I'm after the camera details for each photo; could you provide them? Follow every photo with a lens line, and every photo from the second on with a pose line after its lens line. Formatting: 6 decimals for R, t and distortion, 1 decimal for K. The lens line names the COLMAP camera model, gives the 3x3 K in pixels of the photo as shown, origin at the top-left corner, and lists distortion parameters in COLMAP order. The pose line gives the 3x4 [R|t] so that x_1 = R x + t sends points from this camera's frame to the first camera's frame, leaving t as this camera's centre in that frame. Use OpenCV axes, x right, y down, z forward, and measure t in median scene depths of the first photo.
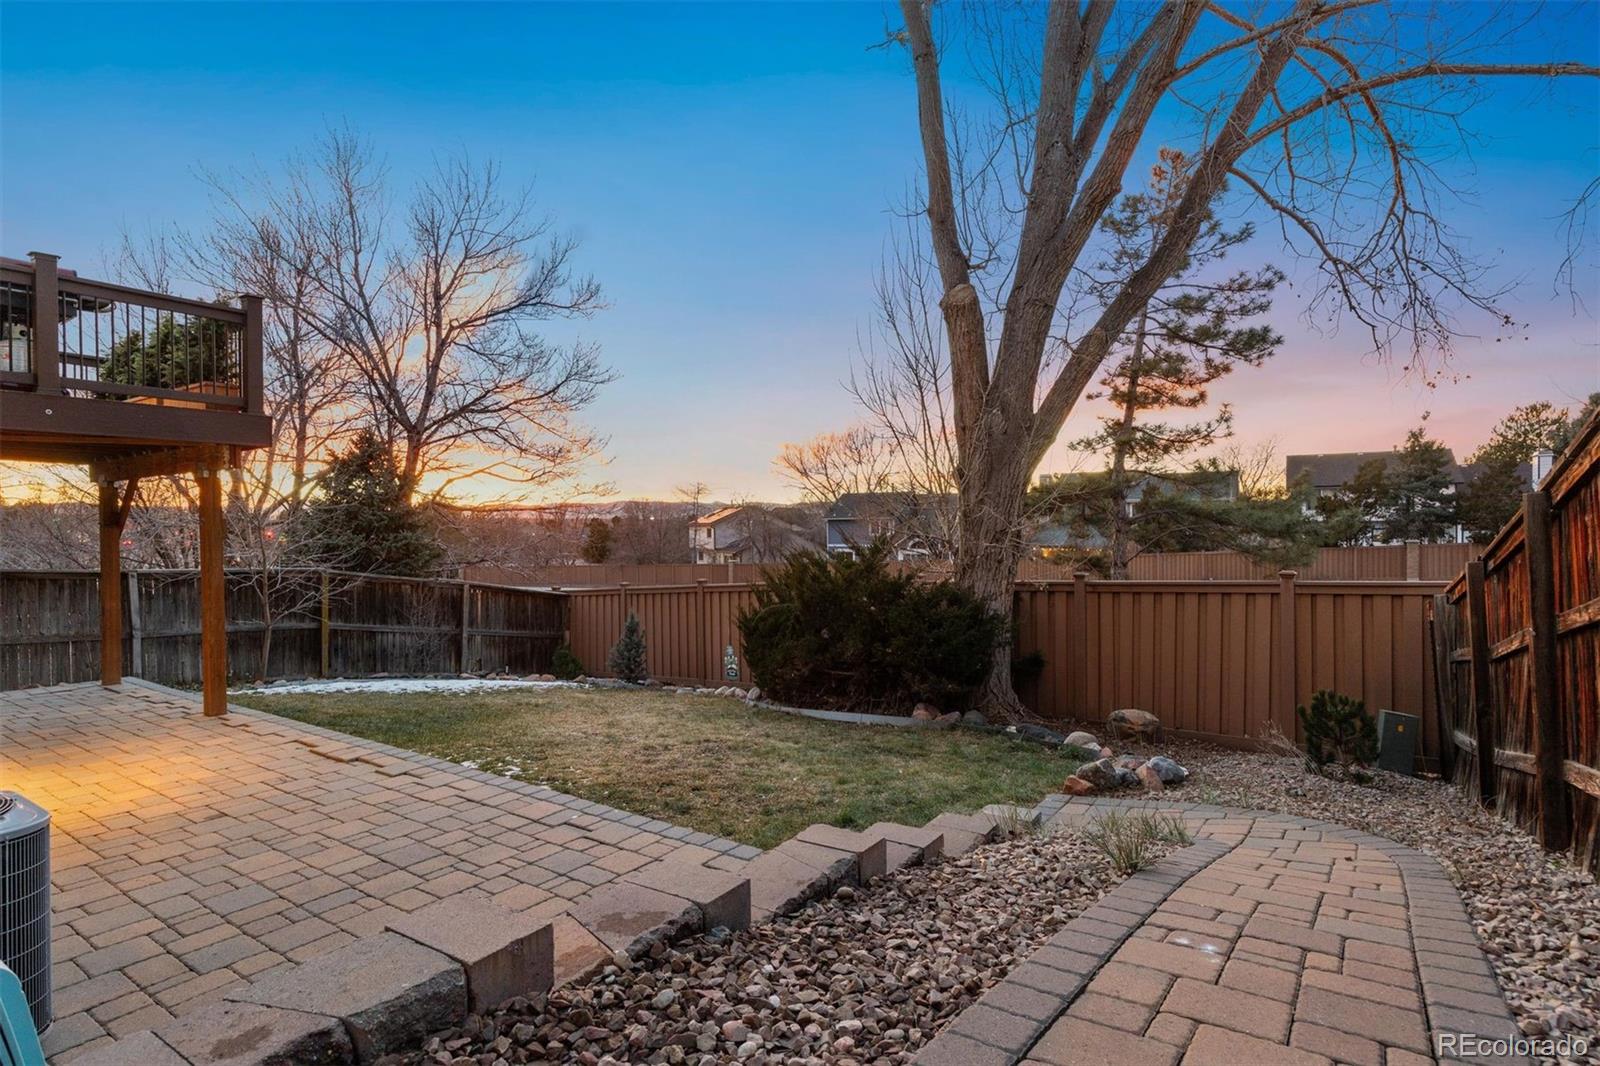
lens RADIAL K [[783.0, 0, 810.4], [0, 783.0, 545.9], [0, 0, 1]] dist [-0.001208, -0.001464]
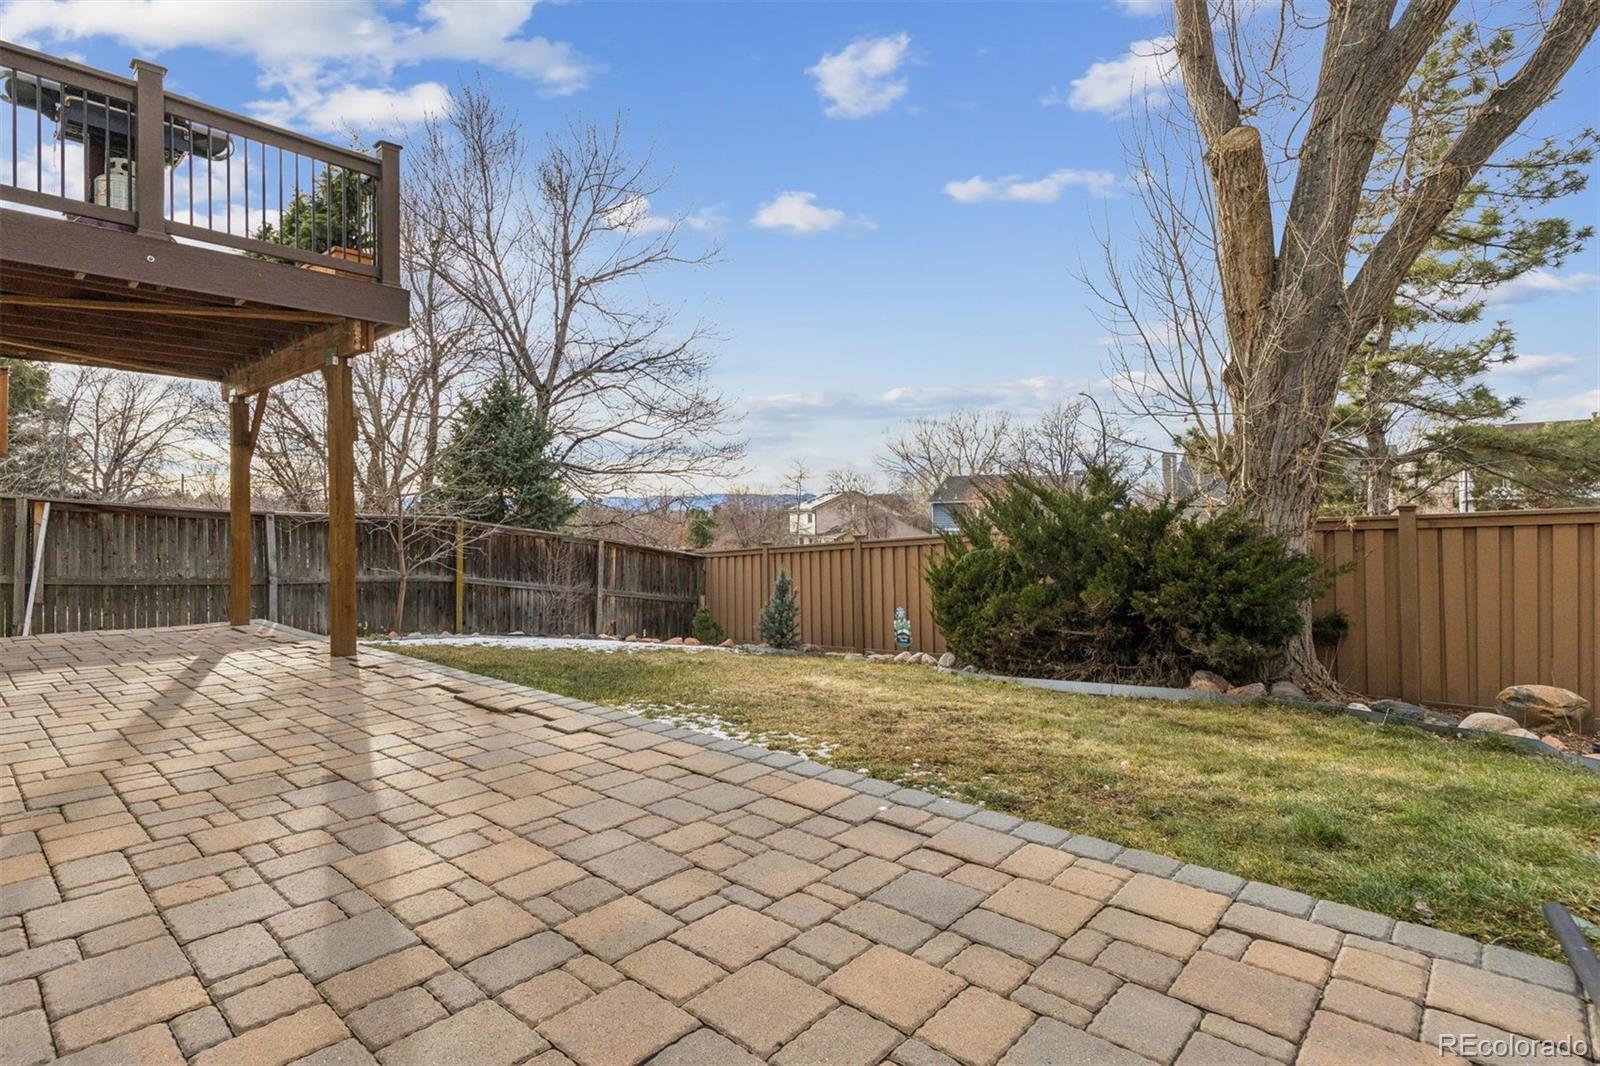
lens RADIAL K [[783.0, 0, 794.1], [0, 783.0, 524.9], [0, 0, 1]] dist [-0.001208, -0.001464]
pose [[0.989724, -0.001906, -0.142975, -0.127087], [0.000292, 0.999936, -0.011310, 0.063353], [0.142987, 0.011152, 0.989662, 0.183518]]
